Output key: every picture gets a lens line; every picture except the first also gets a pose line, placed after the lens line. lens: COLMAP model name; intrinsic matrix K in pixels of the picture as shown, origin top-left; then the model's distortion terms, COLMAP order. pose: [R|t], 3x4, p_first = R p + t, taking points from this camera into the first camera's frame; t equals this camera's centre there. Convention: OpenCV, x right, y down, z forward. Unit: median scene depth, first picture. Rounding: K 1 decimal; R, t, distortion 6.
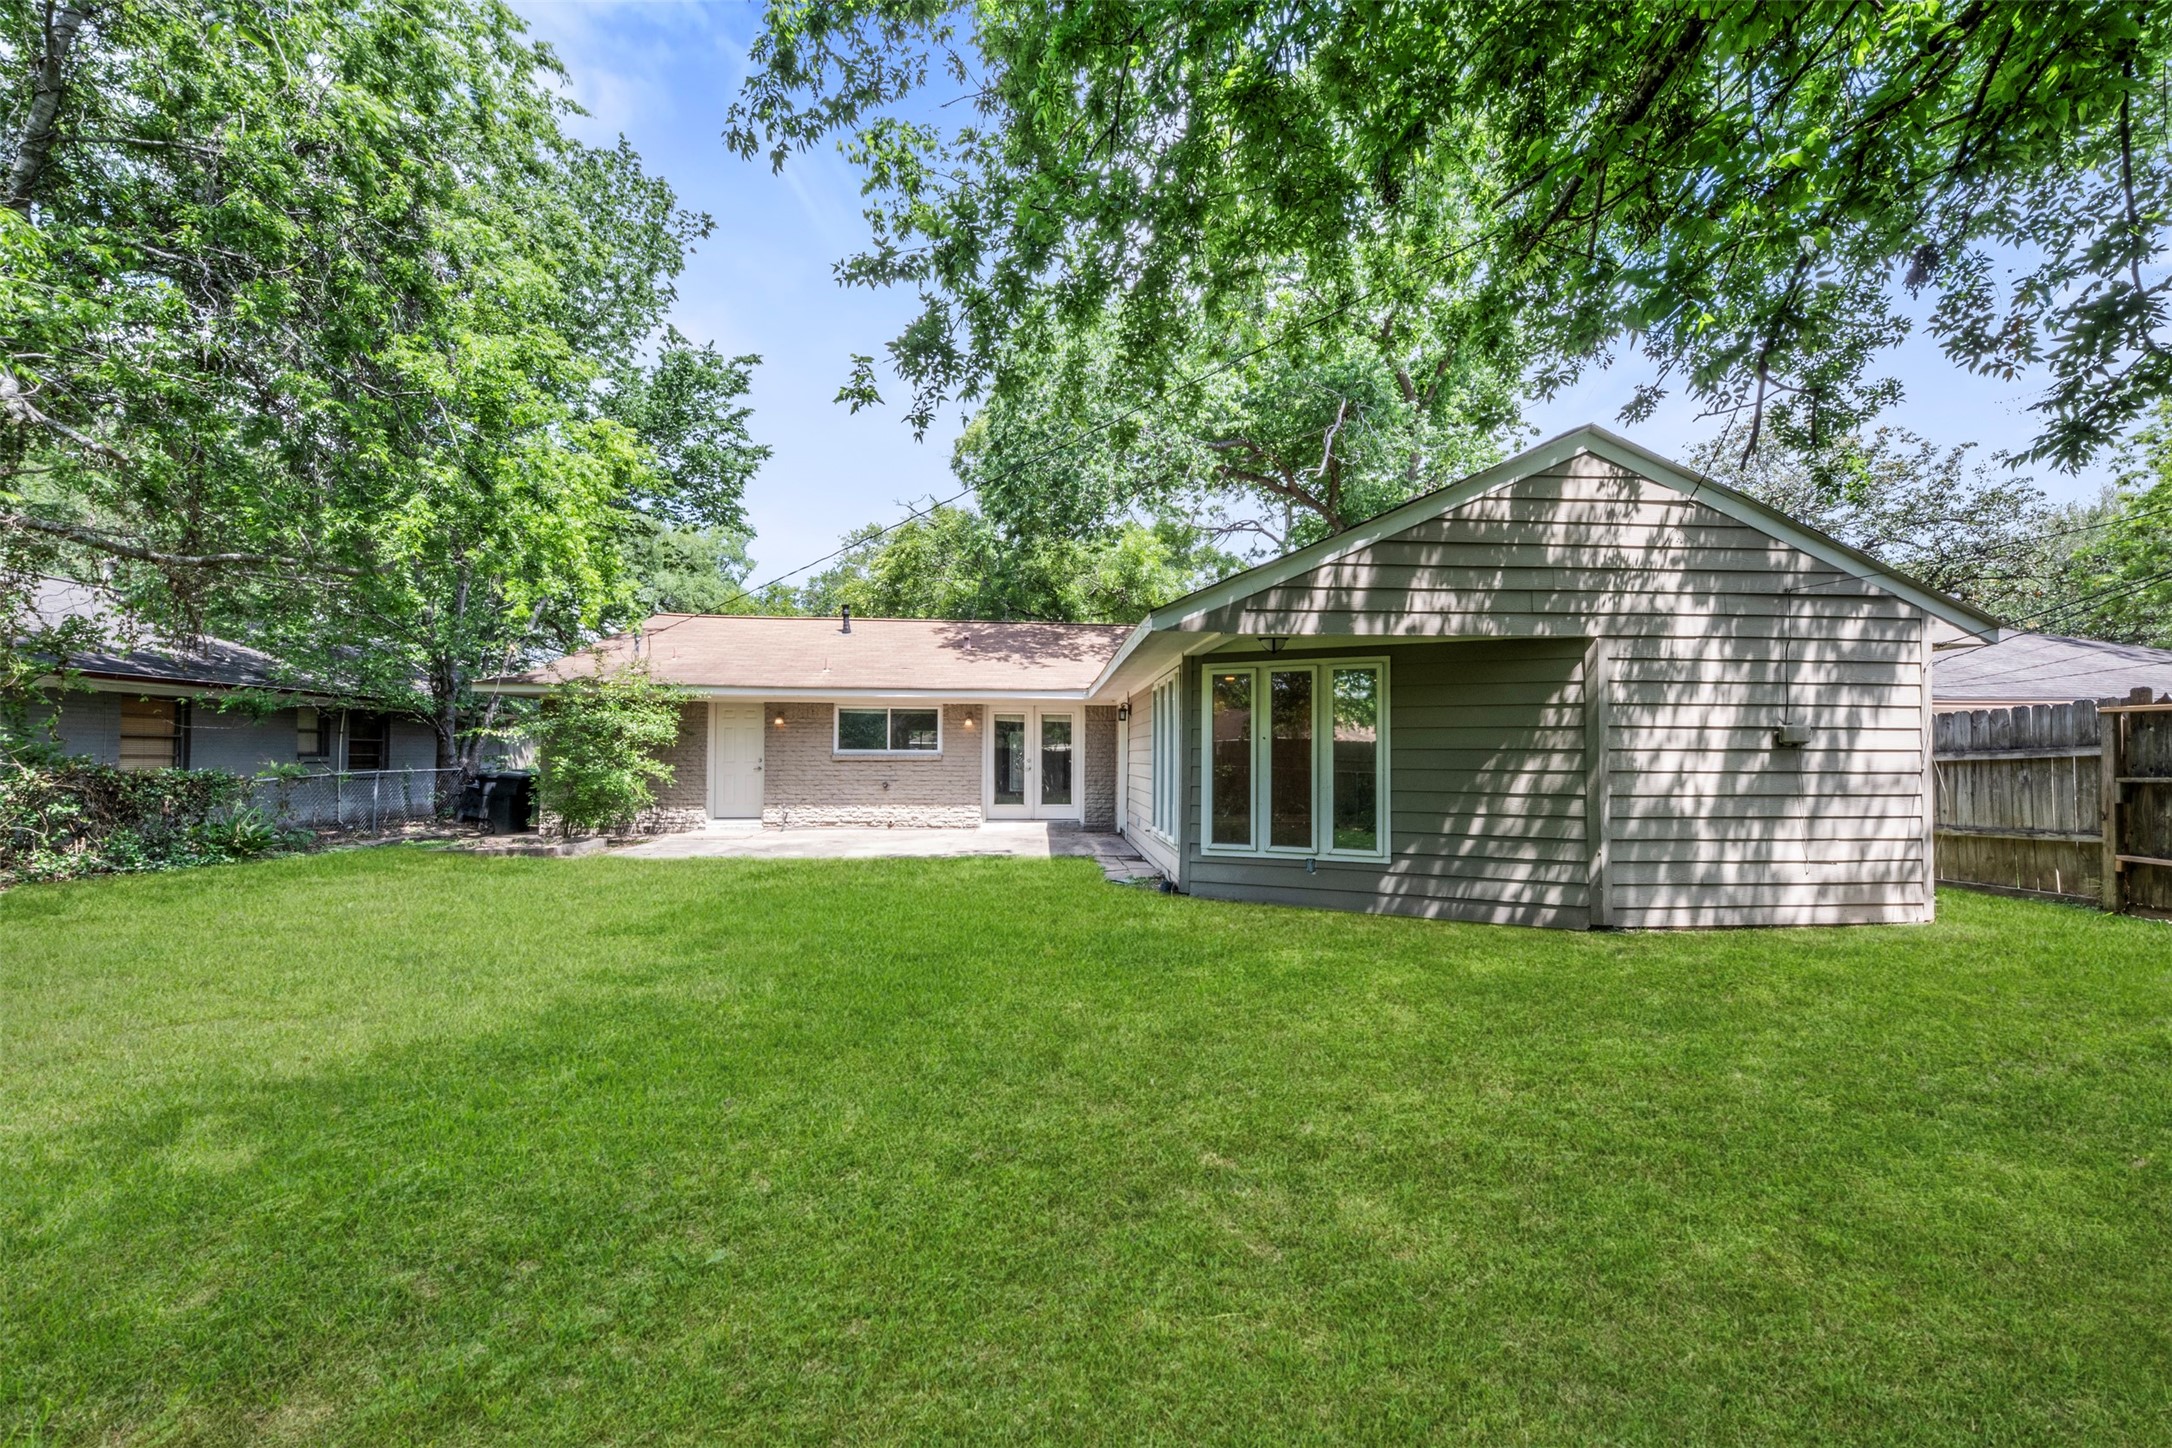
lens RADIAL K [[769.0, 0, 1080.4], [0, 769.0, 740.0], [0, 0, 1]] dist [0.015230, -0.007669]
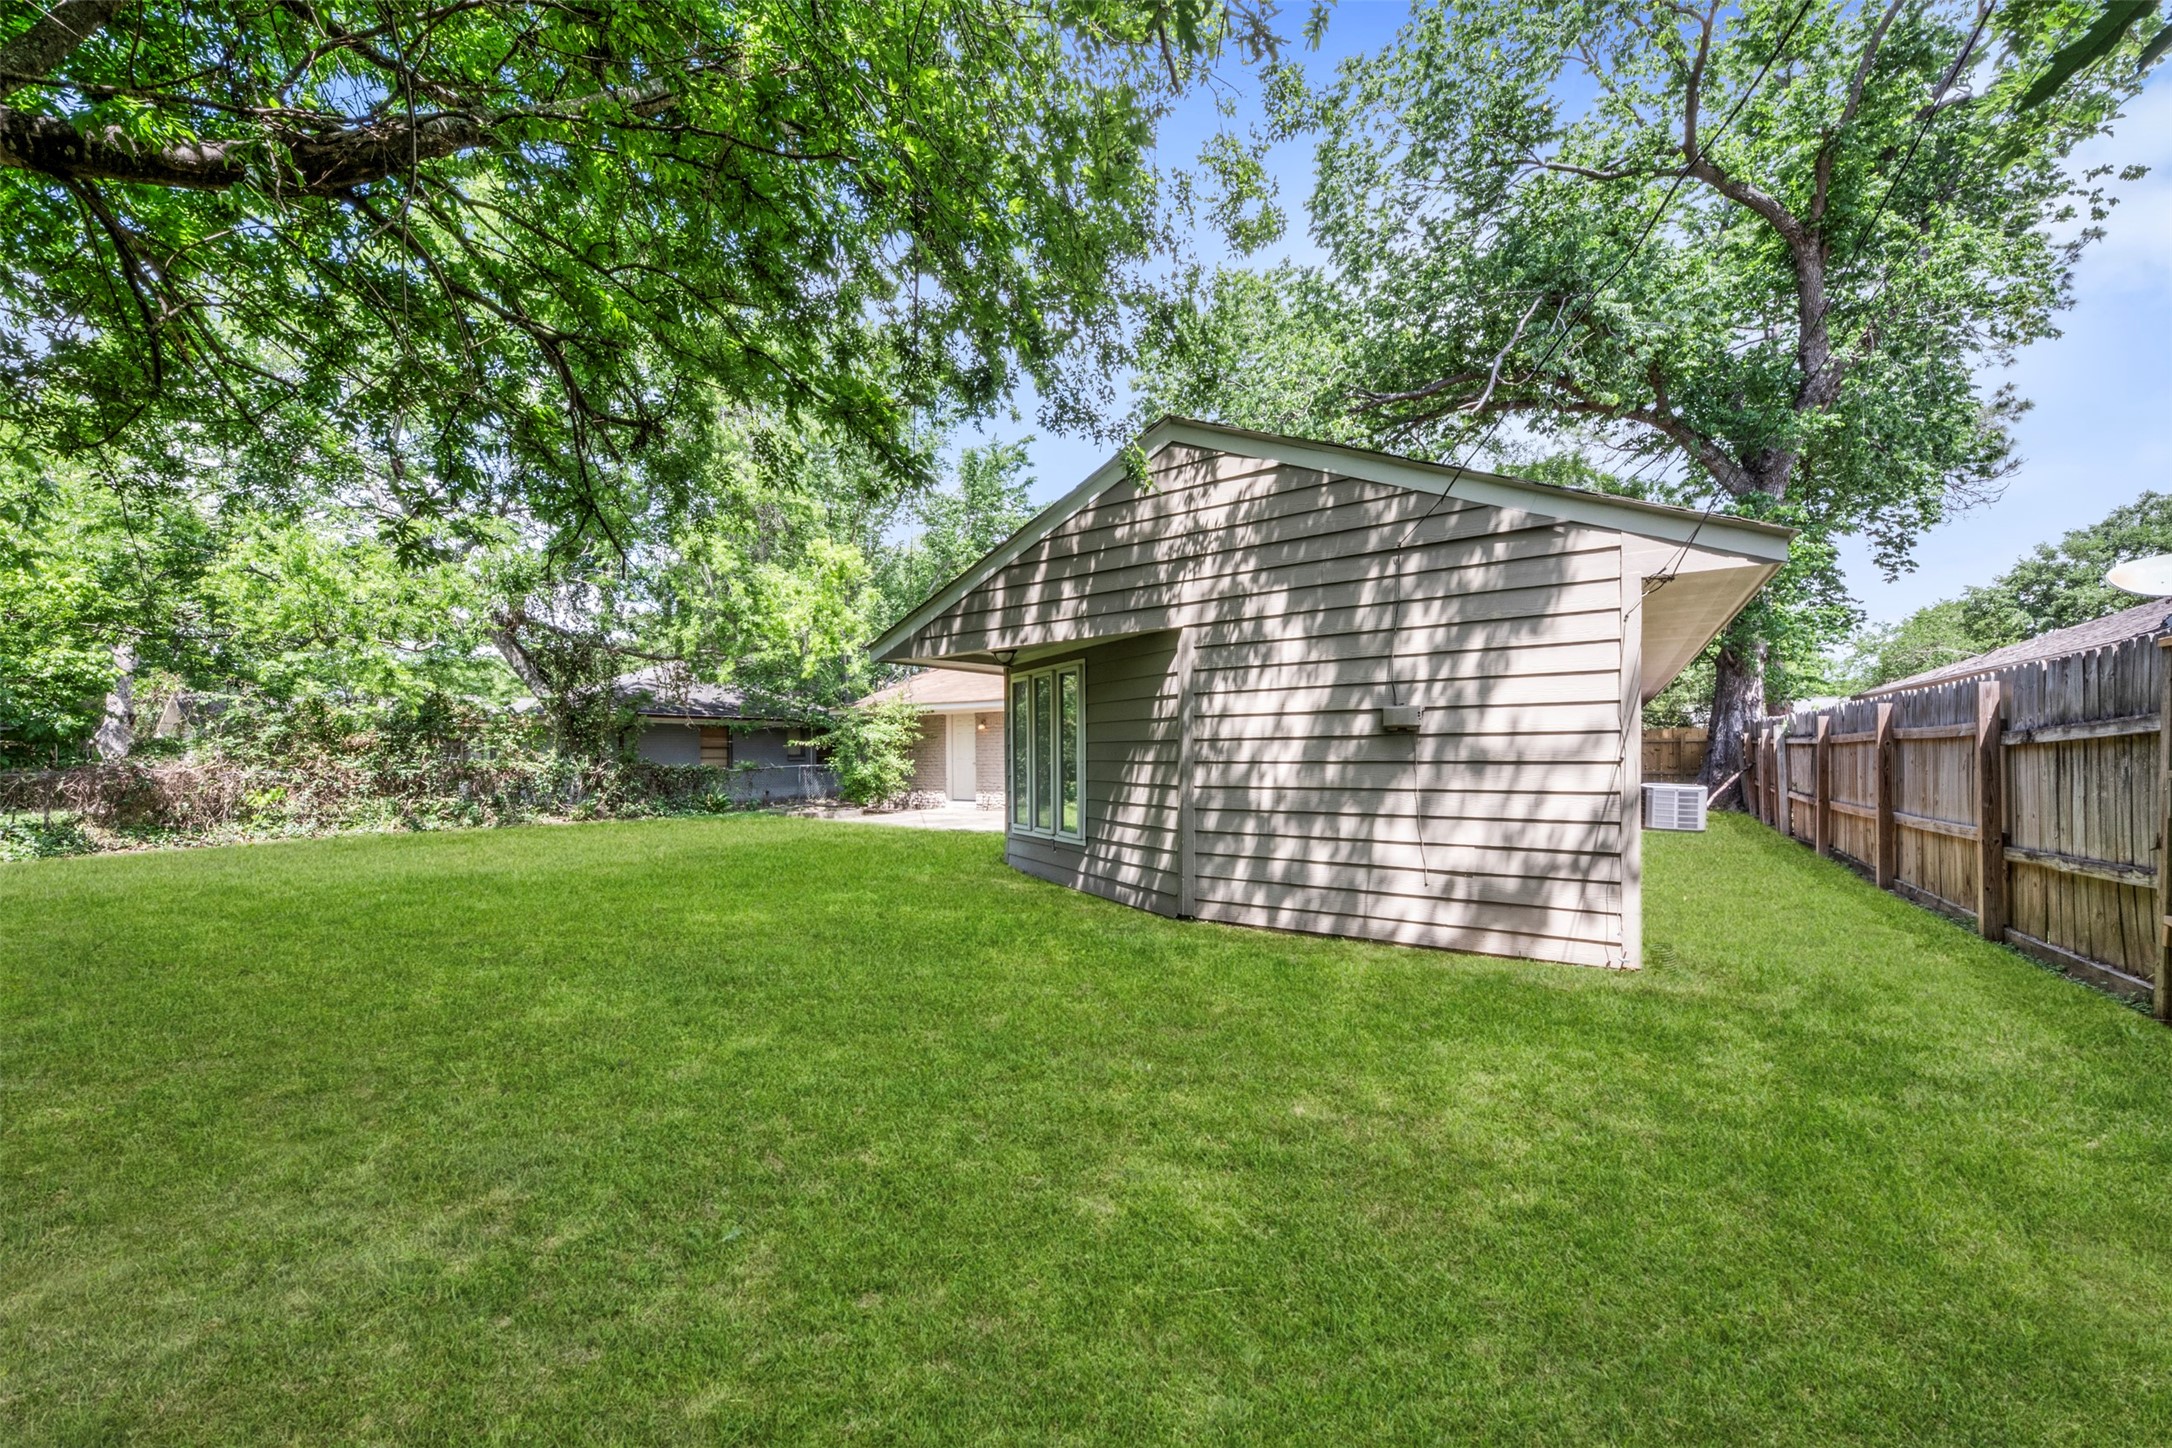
lens RADIAL K [[763.5, 0, 1089.3], [0, 763.5, 753.2], [0, 0, 1]] dist [0.015220, -0.007688]
pose [[0.796019, -0.013168, -0.605128, 1.168111], [0.029346, 0.999427, 0.016855, 0.008679], [0.604559, -0.031175, 0.795950, 0.138209]]
